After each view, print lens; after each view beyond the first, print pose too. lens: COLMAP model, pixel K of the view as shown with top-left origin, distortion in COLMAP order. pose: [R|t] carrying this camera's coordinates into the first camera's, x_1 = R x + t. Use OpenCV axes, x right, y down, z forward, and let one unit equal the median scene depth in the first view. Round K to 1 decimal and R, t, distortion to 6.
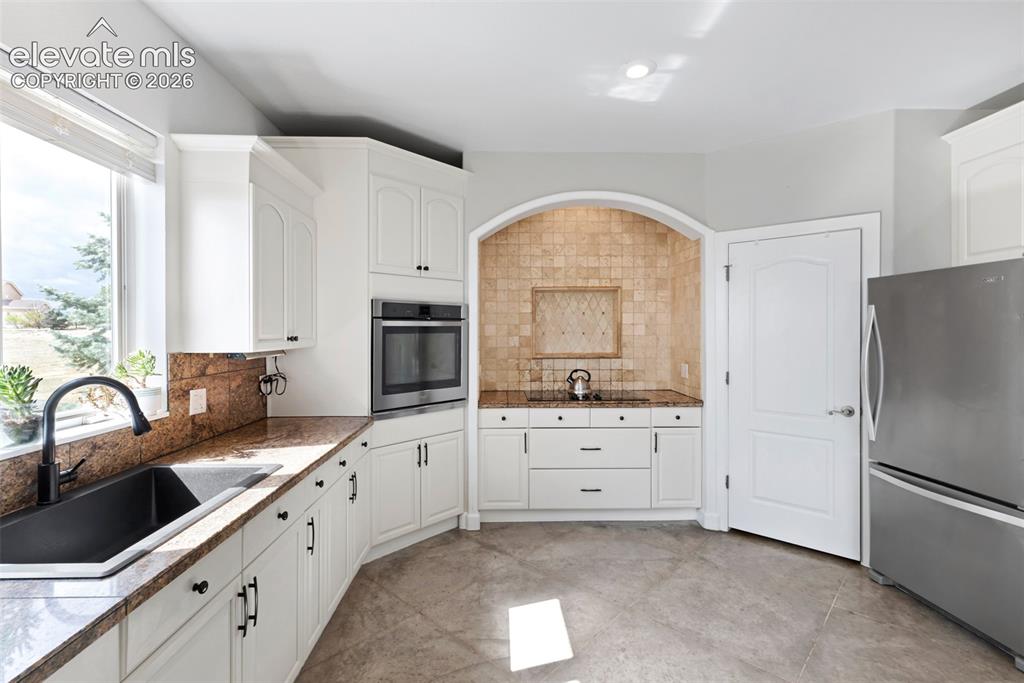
lens RADIAL K [[474.1, 0, 508.3], [0, 474.1, 330.7], [0, 0, 1]] dist [0.005283, -0.000719]
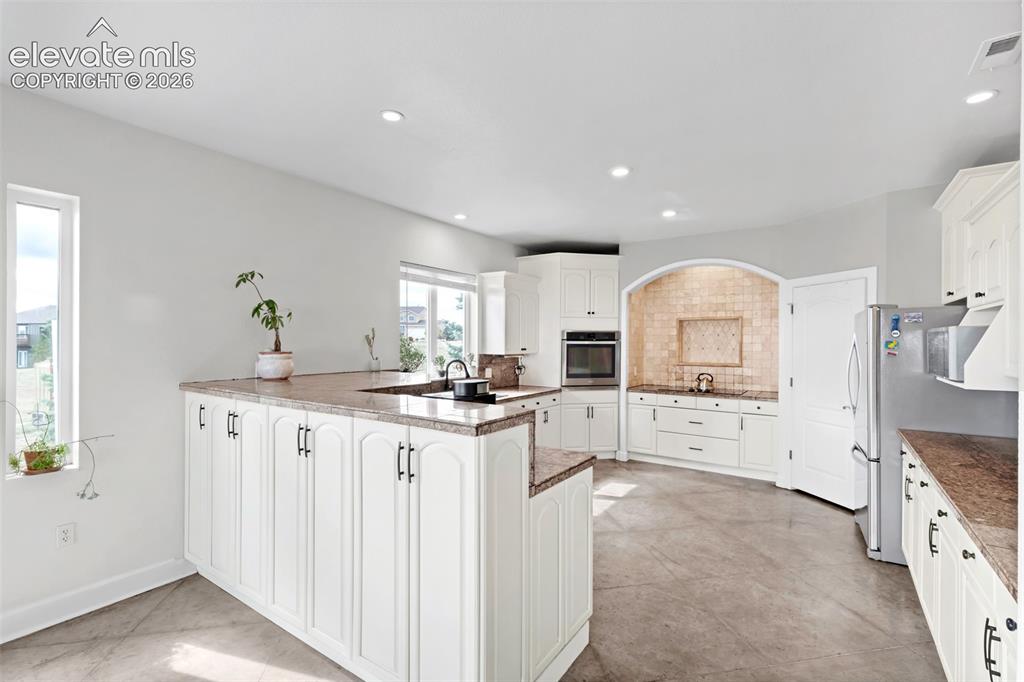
lens RADIAL K [[474.1, 0, 511.6], [0, 474.1, 341.6], [0, 0, 1]] dist [0.005283, -0.000719]
pose [[0.809618, 0.007801, -0.586906, 0.603334], [-0.008852, 0.999960, 0.001081, -0.015884], [0.586891, 0.004320, 0.809654, -0.636105]]
